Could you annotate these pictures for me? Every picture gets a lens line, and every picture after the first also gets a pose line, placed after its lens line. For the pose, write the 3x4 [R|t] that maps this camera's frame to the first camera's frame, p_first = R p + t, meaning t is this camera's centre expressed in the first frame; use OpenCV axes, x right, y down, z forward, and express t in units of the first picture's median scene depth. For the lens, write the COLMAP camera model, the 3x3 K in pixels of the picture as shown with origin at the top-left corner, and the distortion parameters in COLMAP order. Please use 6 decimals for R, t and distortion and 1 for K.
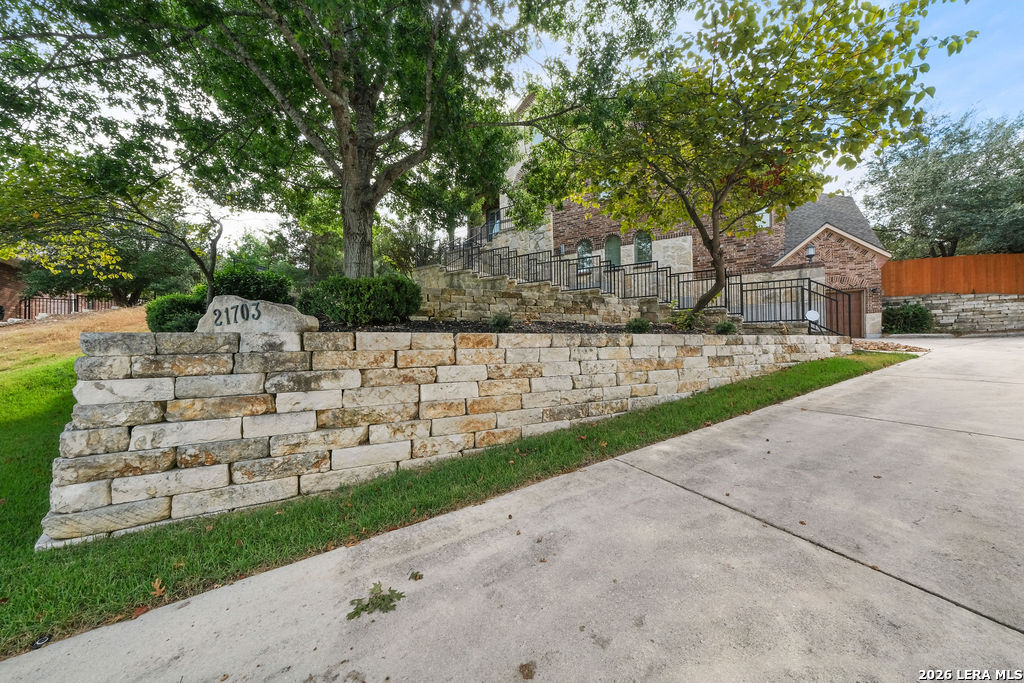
lens RADIAL K [[352.7, 0, 514.5], [0, 352.7, 344.8], [0, 0, 1]] dist [0.001991, 0.001507]
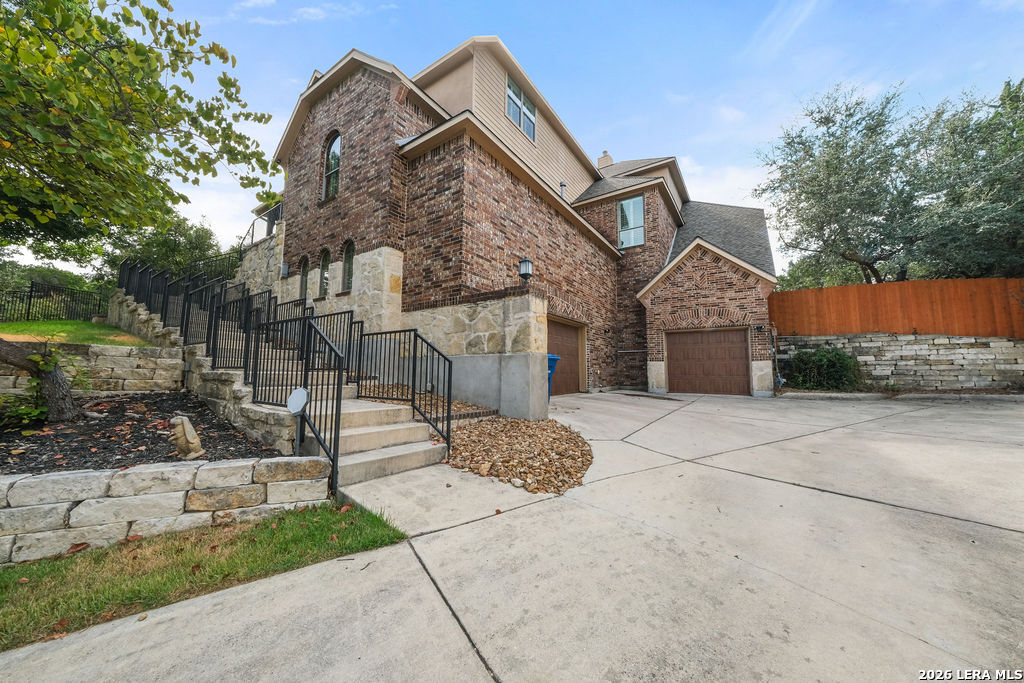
lens RADIAL K [[352.7, 0, 509.5], [0, 352.7, 339.6], [0, 0, 1]] dist [0.001991, 0.001507]
pose [[0.998618, 0.010539, -0.051491, 0.528782], [-0.015264, 0.995618, -0.092257, -0.056757], [0.050293, 0.092915, 0.994403, 0.264280]]
